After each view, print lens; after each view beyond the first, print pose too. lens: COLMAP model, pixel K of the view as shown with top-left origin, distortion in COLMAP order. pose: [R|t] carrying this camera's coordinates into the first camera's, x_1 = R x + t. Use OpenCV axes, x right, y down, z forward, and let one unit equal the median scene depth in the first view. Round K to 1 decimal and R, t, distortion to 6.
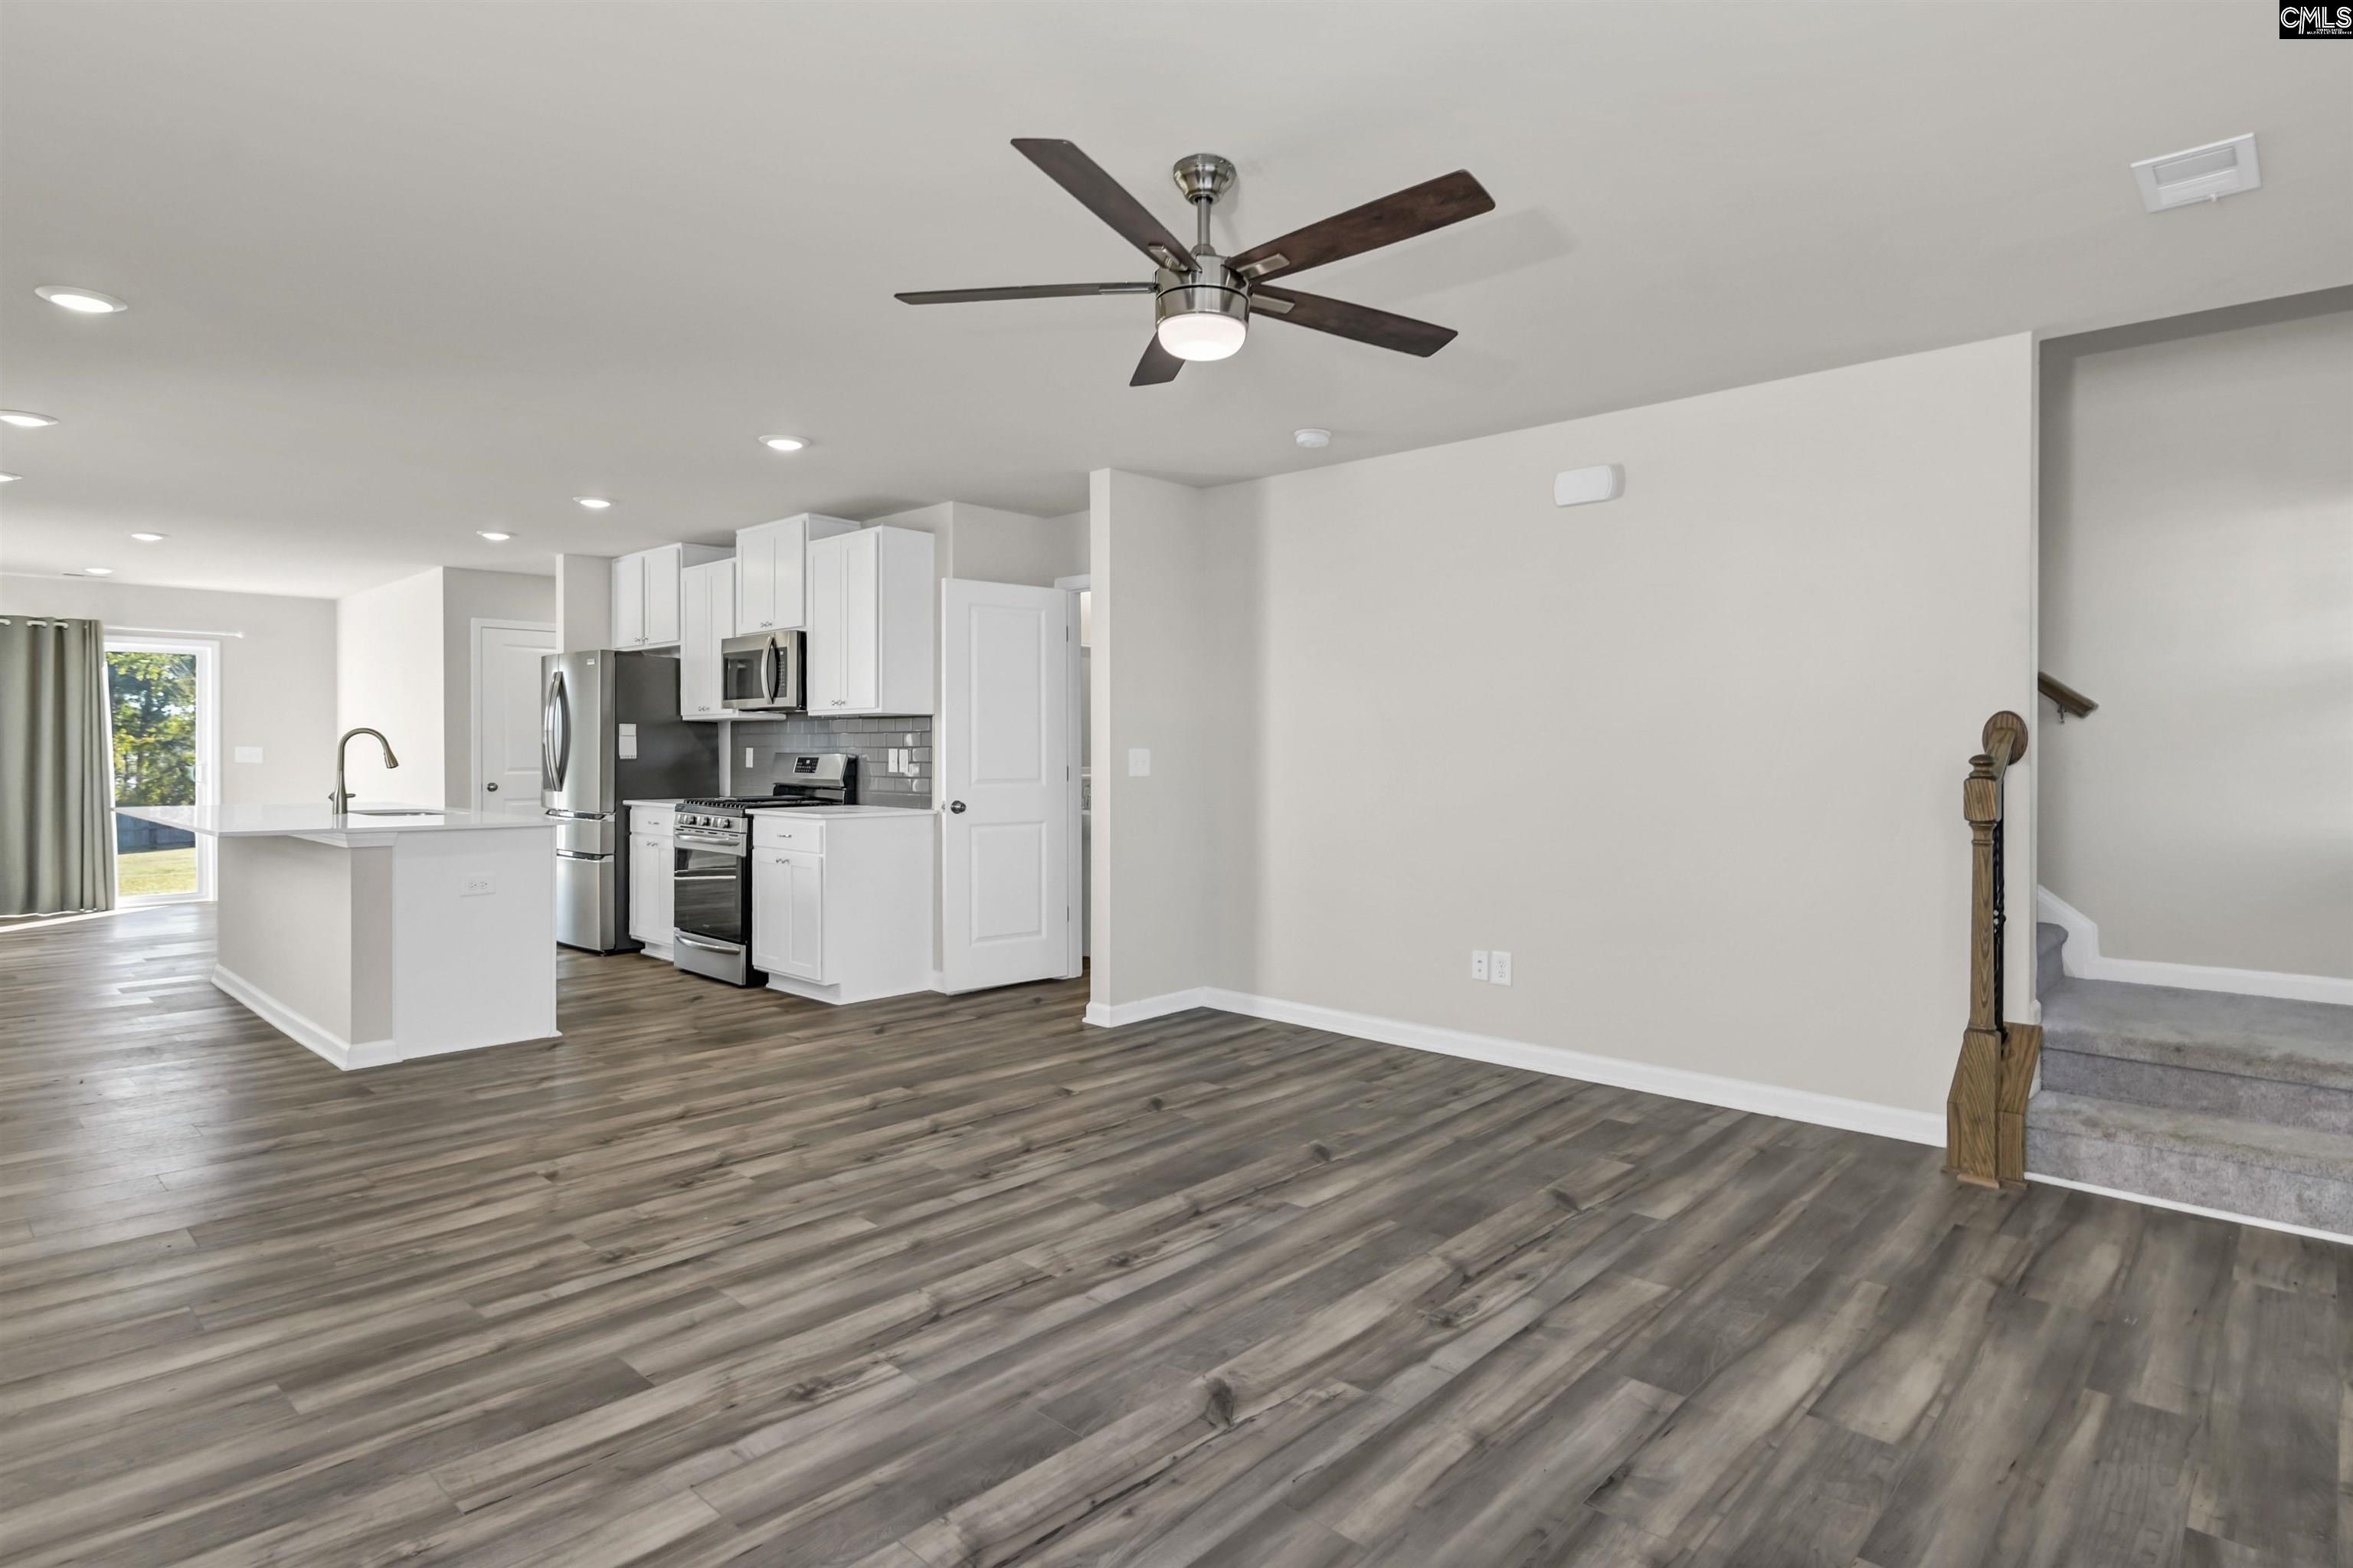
lens RADIAL K [[1218.6, 0, 1142.8], [0, 1218.6, 761.5], [0, 0, 1]] dist [0.012474, -0.012948]
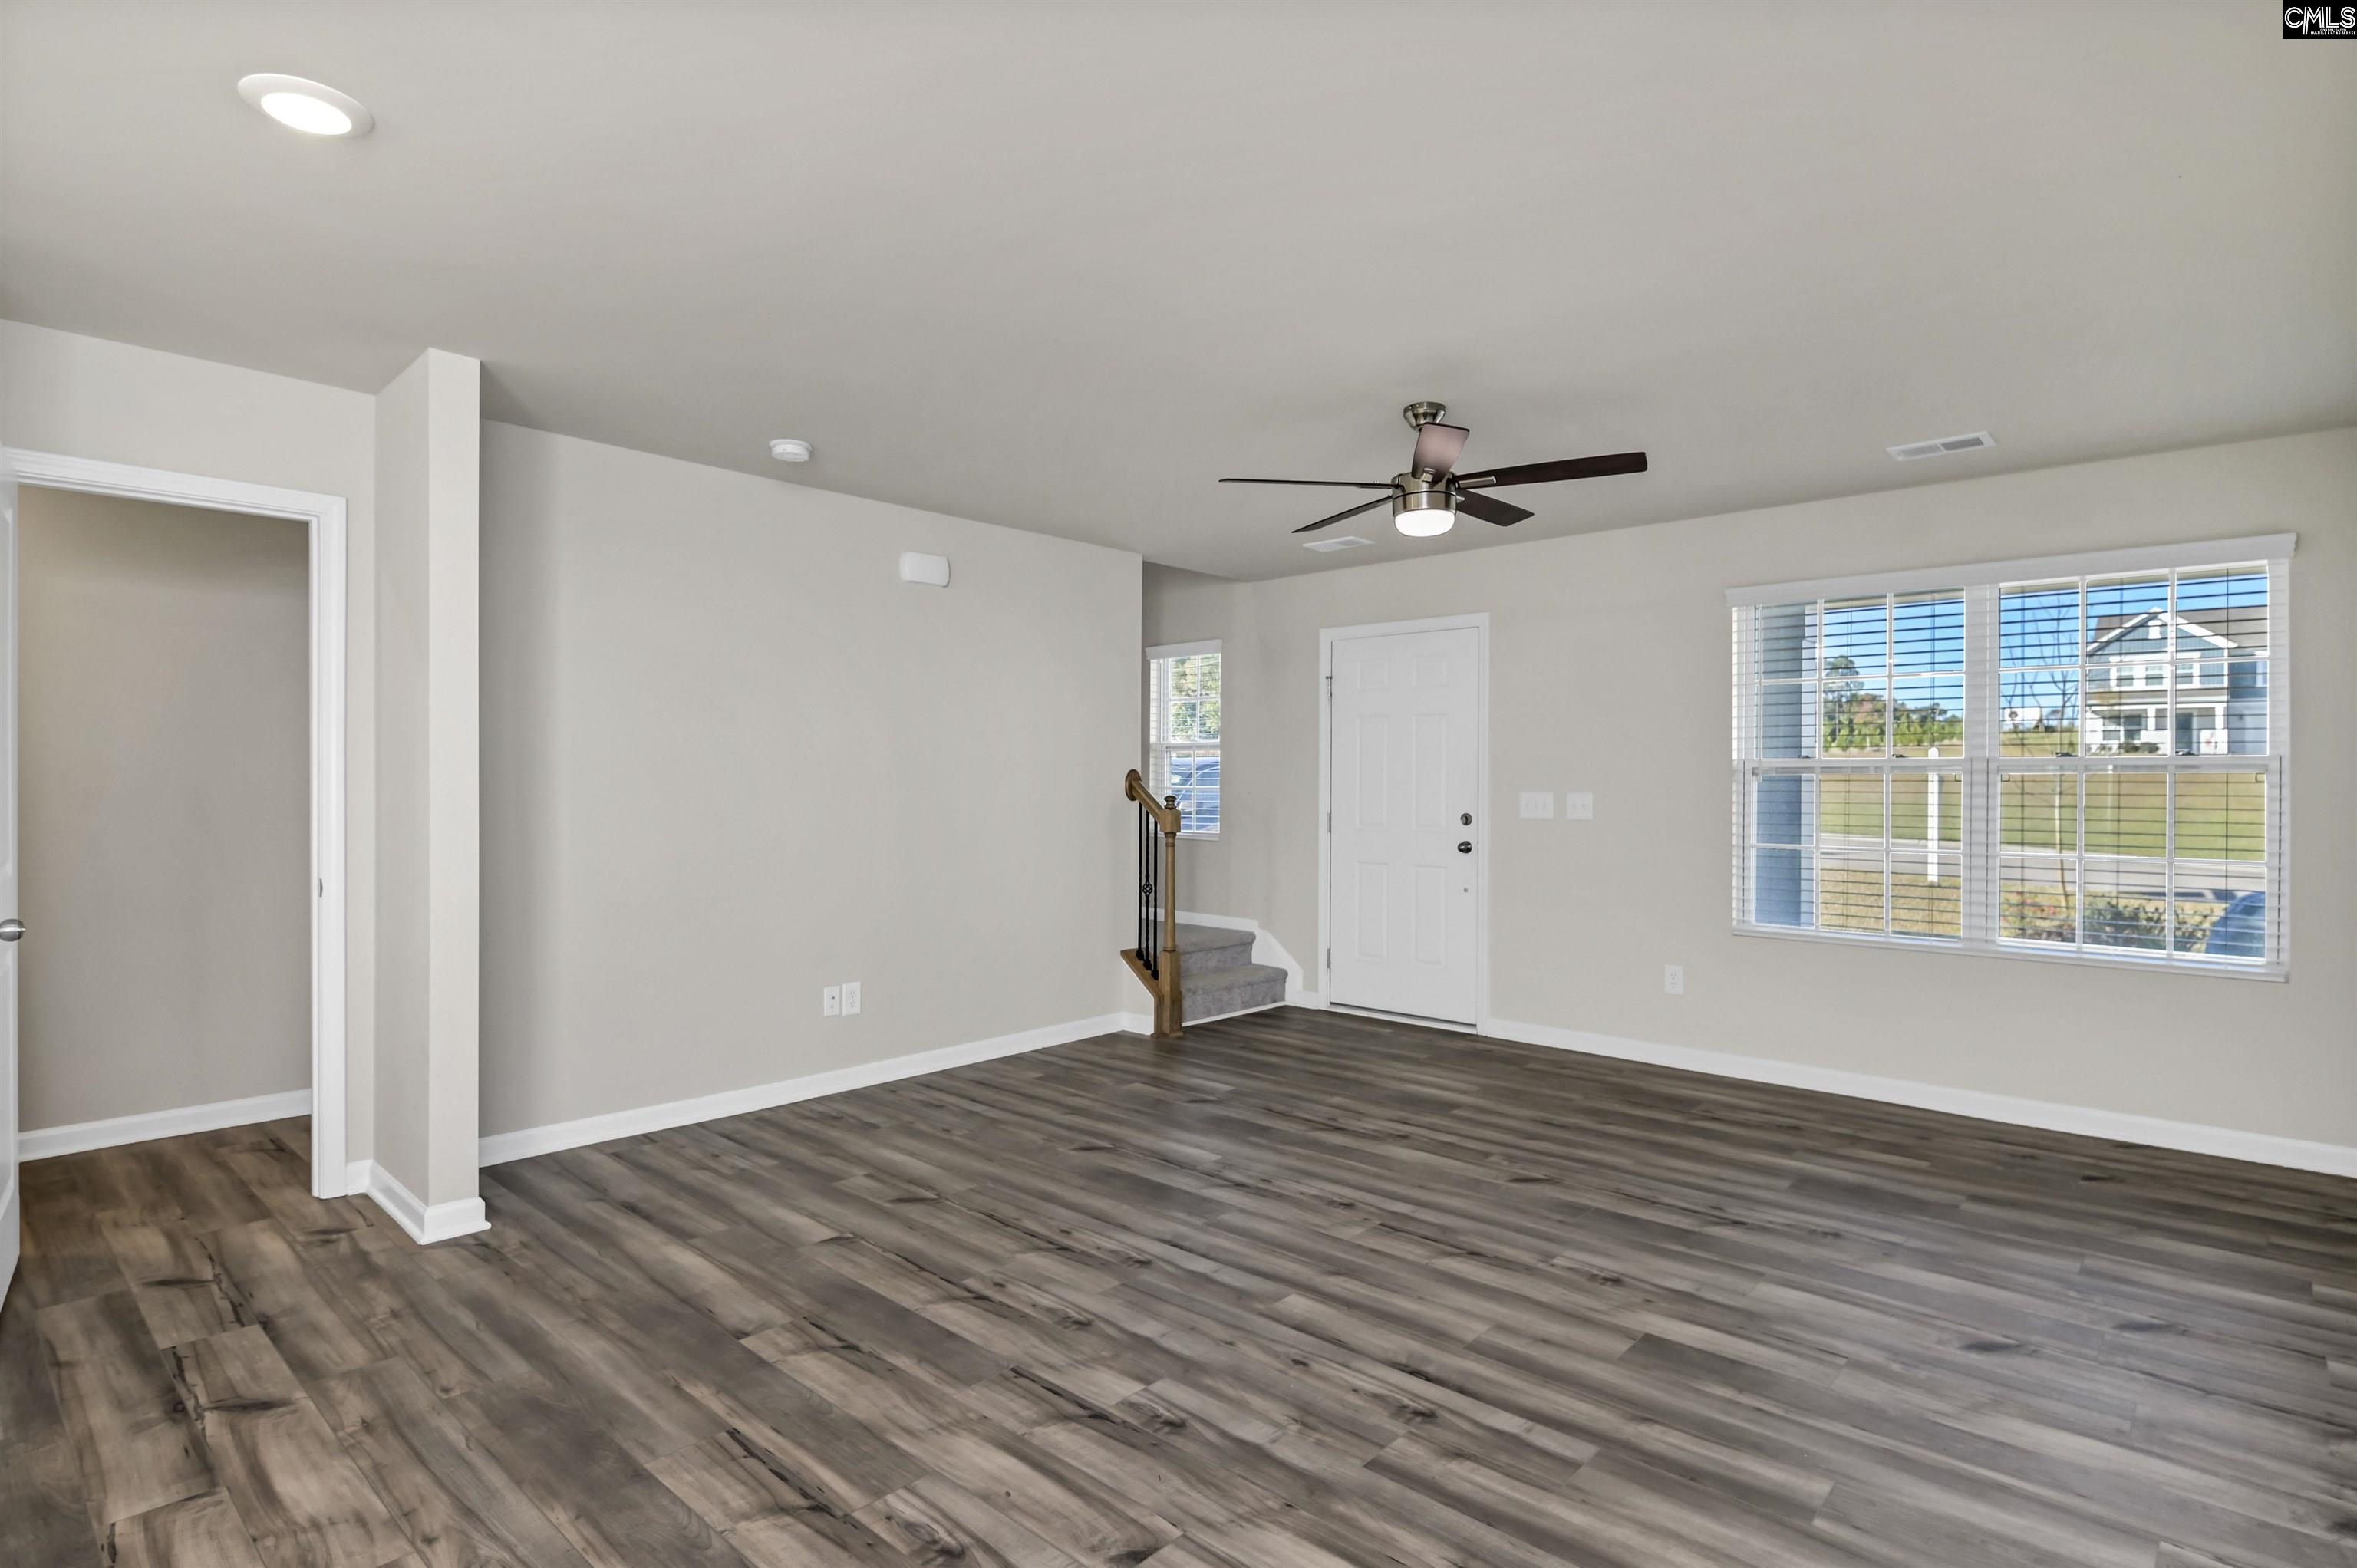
lens RADIAL K [[1220.5, 0, 1196.5], [0, 1220.5, 787.0], [0, 0, 1]] dist [0.012474, -0.012948]
pose [[-0.036035, -0.005868, 0.999333, -1.024545], [0.005261, 0.999968, 0.006062, -0.029452], [-0.999337, 0.005476, -0.036003, 0.952287]]
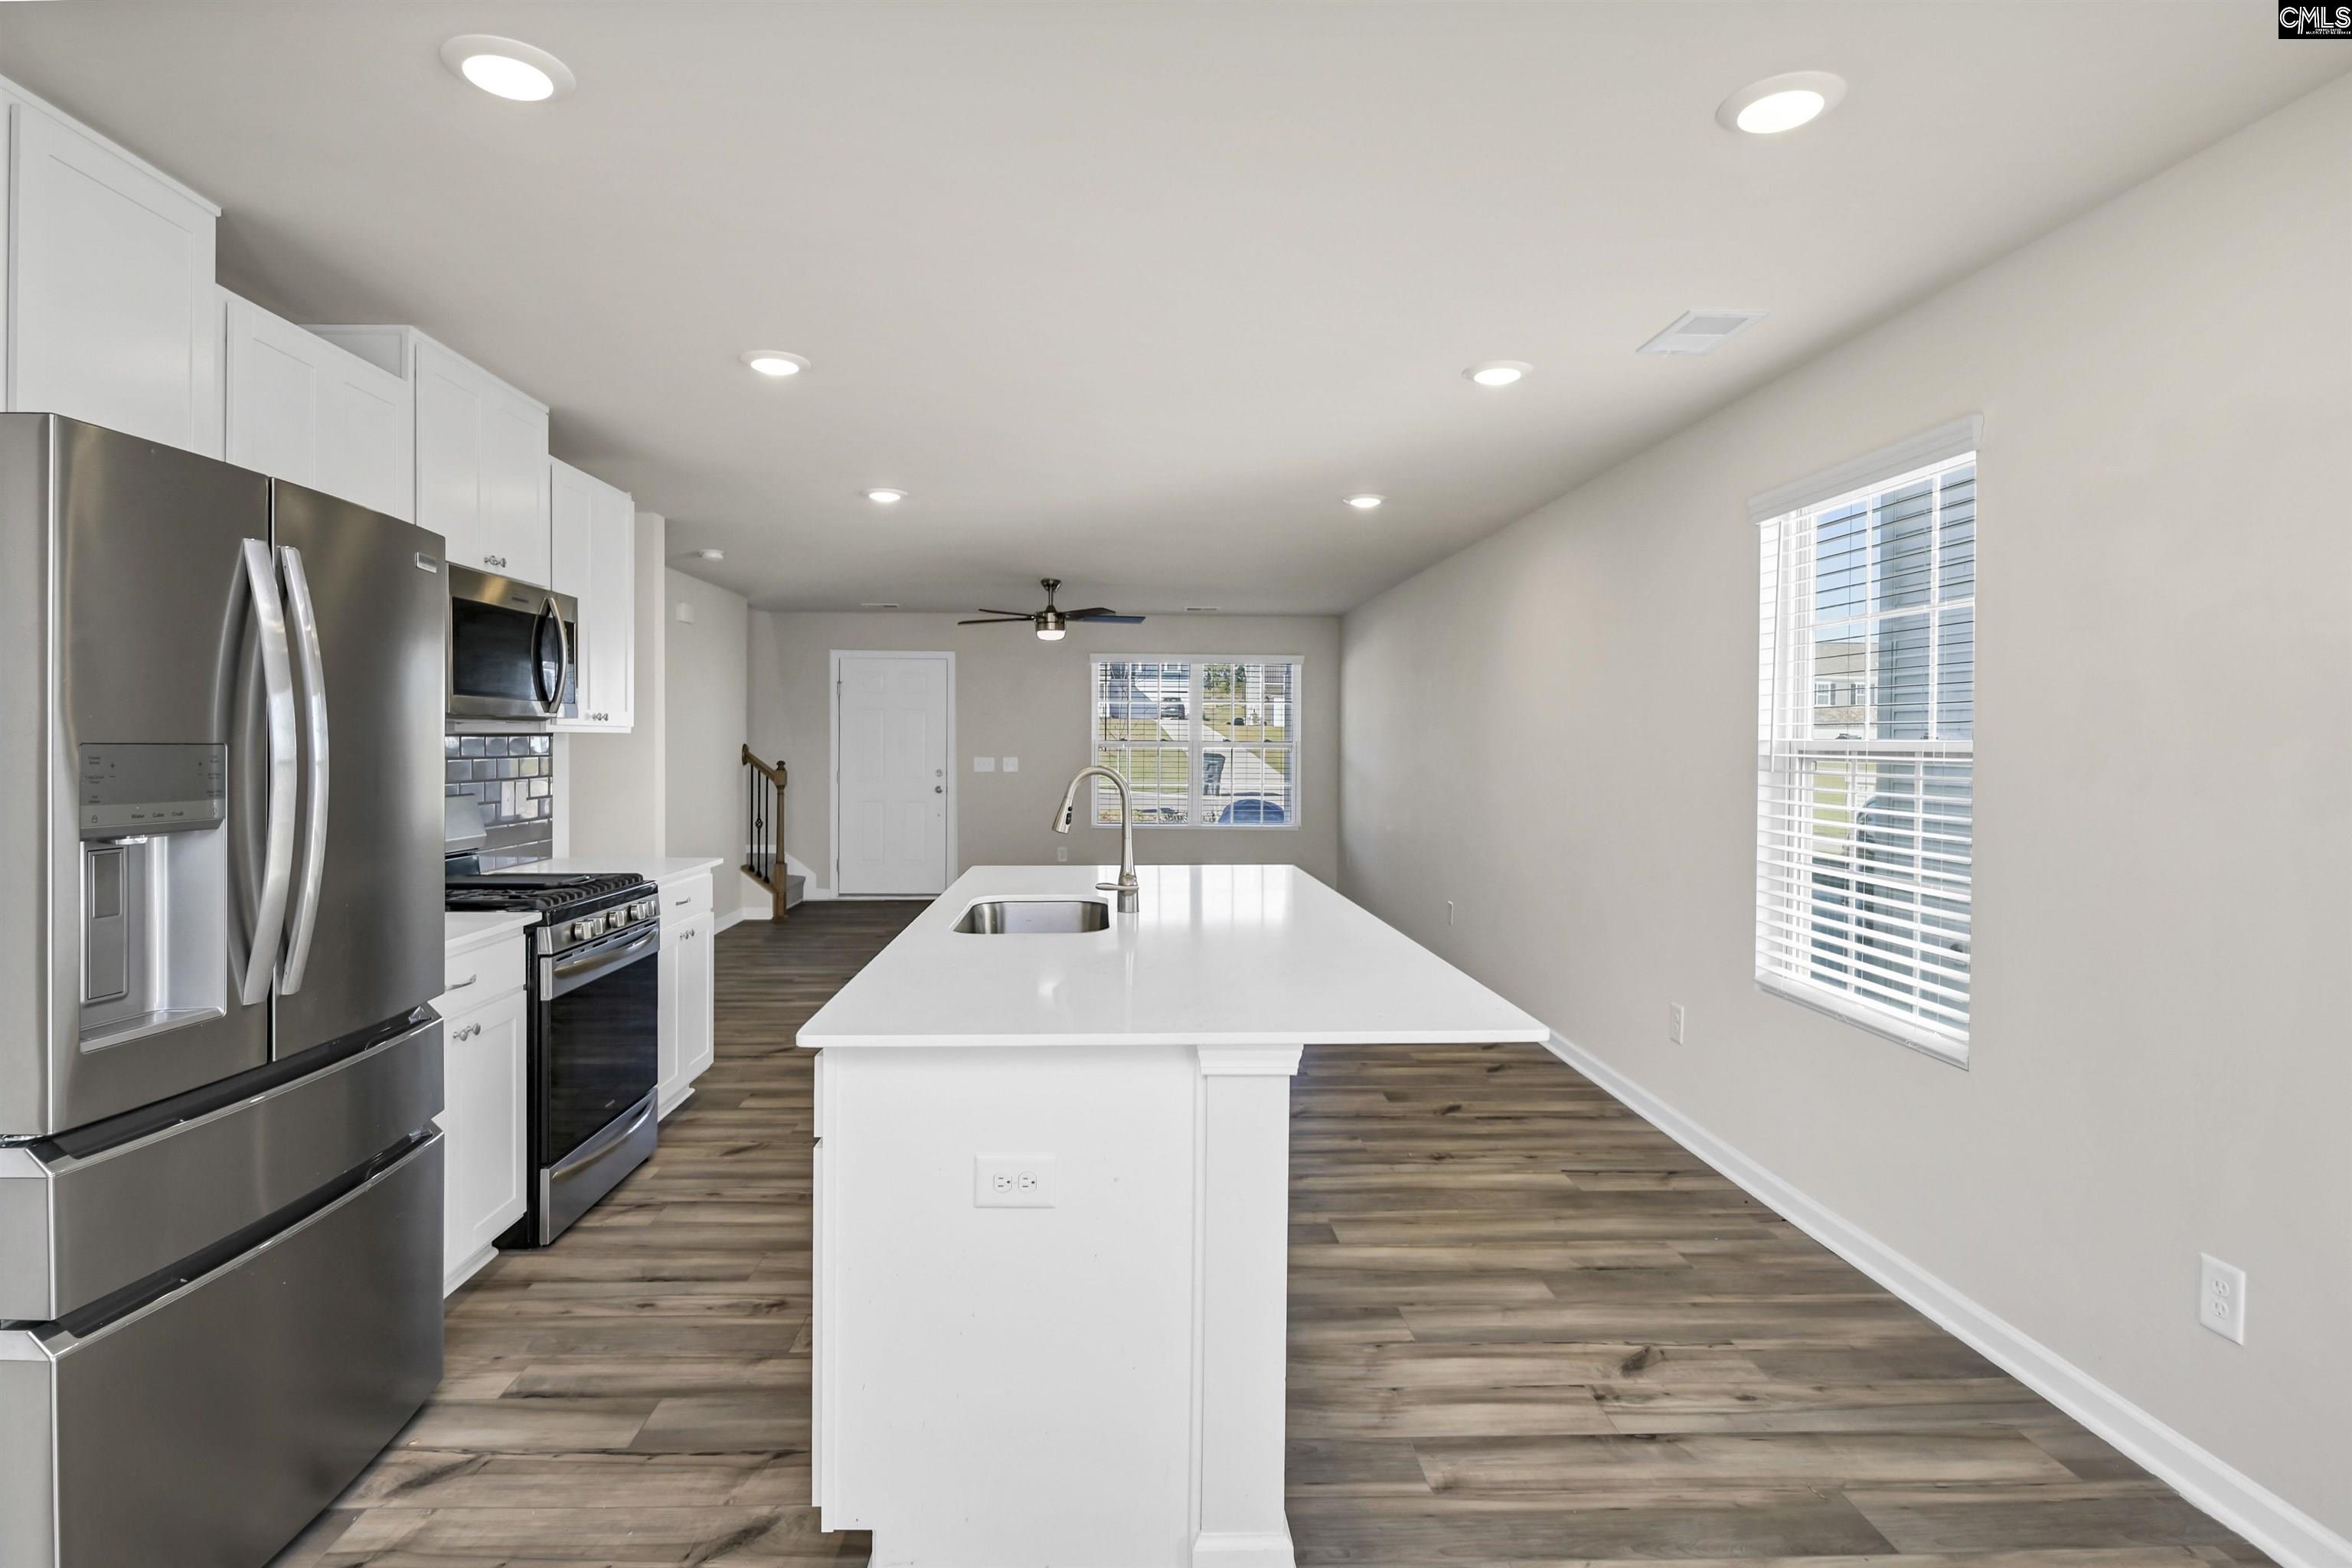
lens RADIAL K [[1255.5, 0, 1209.4], [0, 1255.5, 767.4], [0, 0, 1]] dist [-0.001748, -0.002412]
pose [[-0.749254, -0.023332, 0.661871, -1.754853], [-0.002324, 0.999466, 0.032601, -0.081736], [-0.662278, 0.022888, -0.748908, 2.289858]]
